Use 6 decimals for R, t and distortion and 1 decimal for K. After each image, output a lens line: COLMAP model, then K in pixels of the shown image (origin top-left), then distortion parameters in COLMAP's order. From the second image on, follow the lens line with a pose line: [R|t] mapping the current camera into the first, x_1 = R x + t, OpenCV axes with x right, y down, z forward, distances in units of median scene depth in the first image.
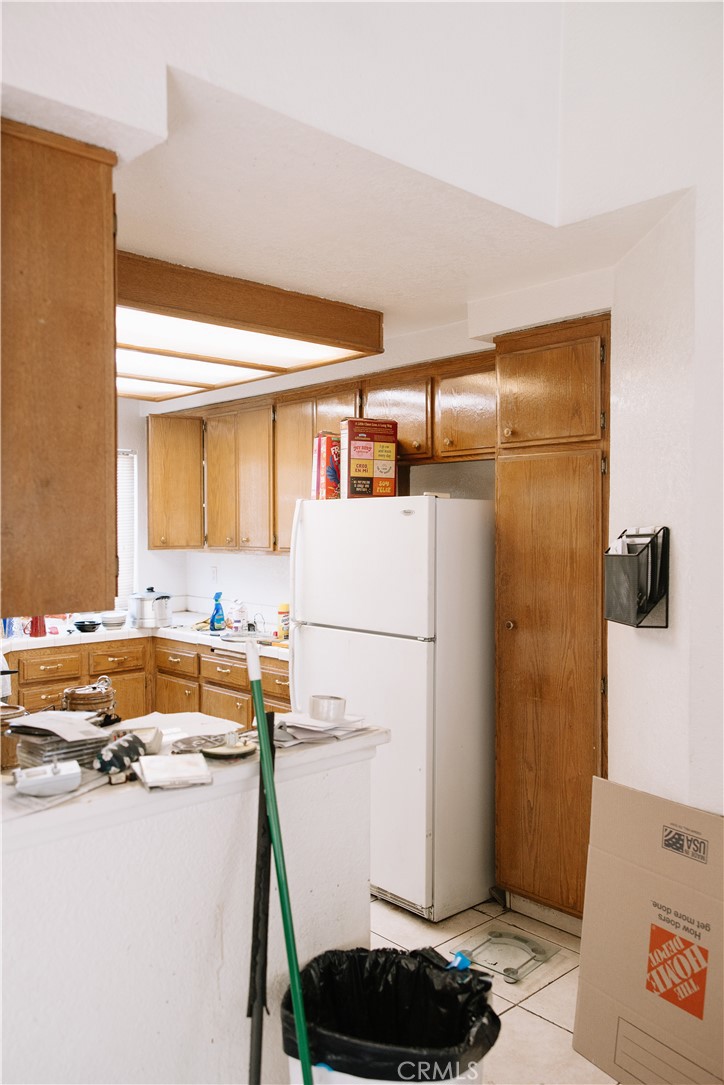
lens RADIAL K [[862.2, 0, 365.3], [0, 862.2, 542.6], [0, 0, 1]] dist [0.002747, -0.010123]
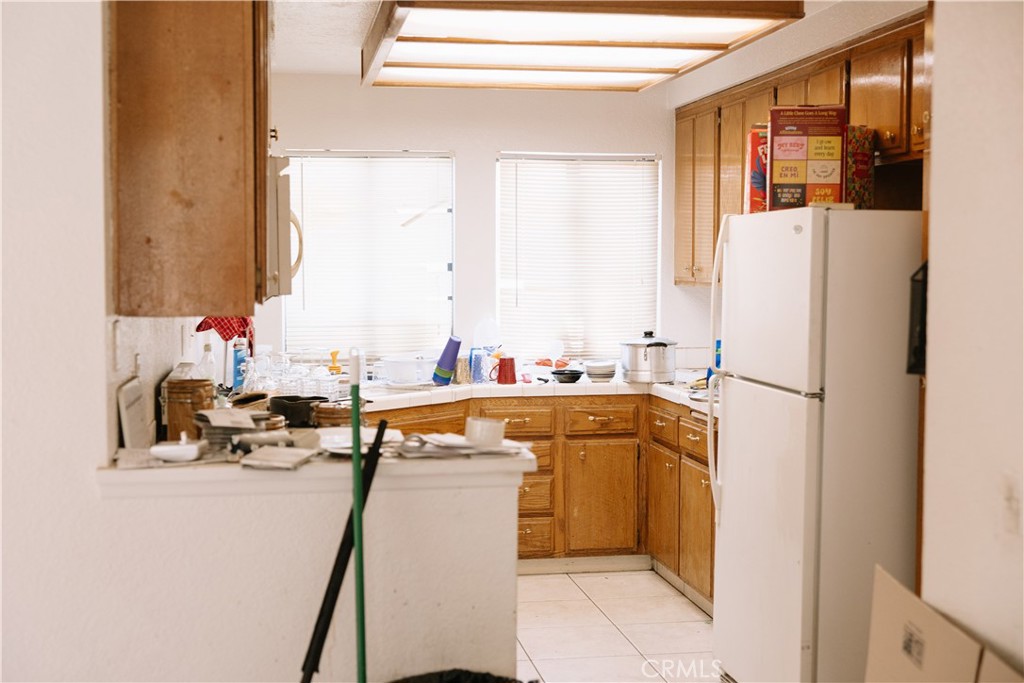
lens RADIAL K [[1396.9, 0, 508.5], [0, 1396.9, 341.0], [0, 0, 1]] dist [-0.016043, 0.000000]
pose [[0.828363, 0.032739, -0.559234, 0.473323], [-0.012369, 0.999116, 0.040169, 0.015573], [0.560055, -0.026358, 0.828036, -0.154959]]
